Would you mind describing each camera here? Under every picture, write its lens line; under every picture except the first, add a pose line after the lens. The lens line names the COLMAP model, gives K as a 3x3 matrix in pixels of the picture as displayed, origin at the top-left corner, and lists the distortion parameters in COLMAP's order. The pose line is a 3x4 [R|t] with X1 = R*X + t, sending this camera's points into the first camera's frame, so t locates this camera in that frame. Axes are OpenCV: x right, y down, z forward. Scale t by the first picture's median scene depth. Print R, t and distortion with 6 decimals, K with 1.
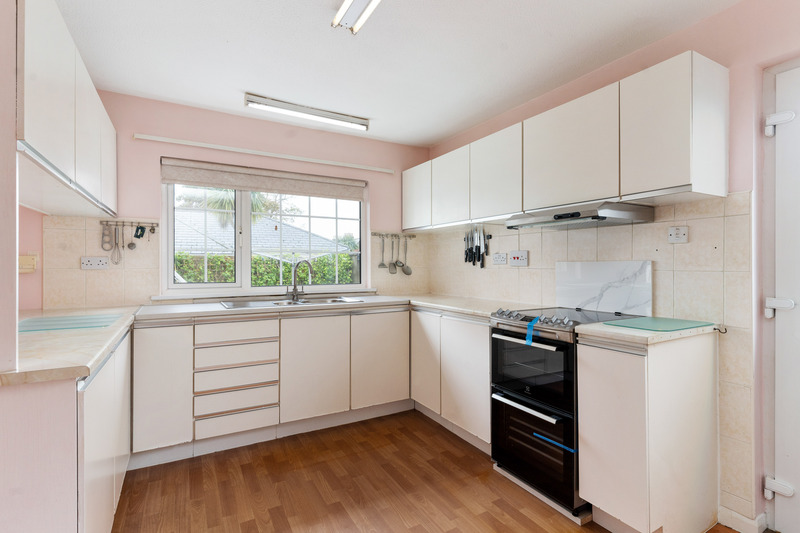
lens RADIAL K [[385.4, 0, 399.0], [0, 385.4, 267.1], [0, 0, 1]] dist [0.002185, 0.000682]
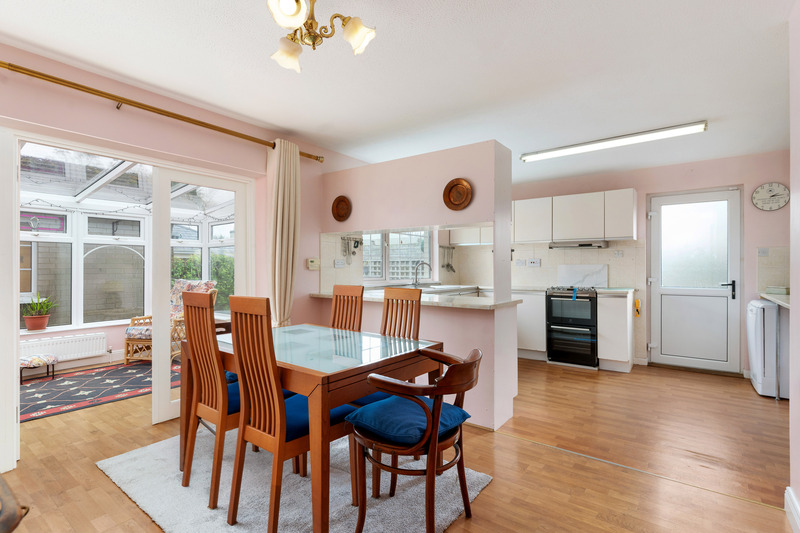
lens RADIAL K [[385.4, 0, 400.0], [0, 385.4, 266.6], [0, 0, 1]] dist [0.002185, 0.000682]
pose [[0.917686, 0.003198, 0.397293, -1.330668], [0.000185, 0.999964, -0.008476, 0.016500], [-0.397305, 0.007852, 0.917653, -0.616615]]
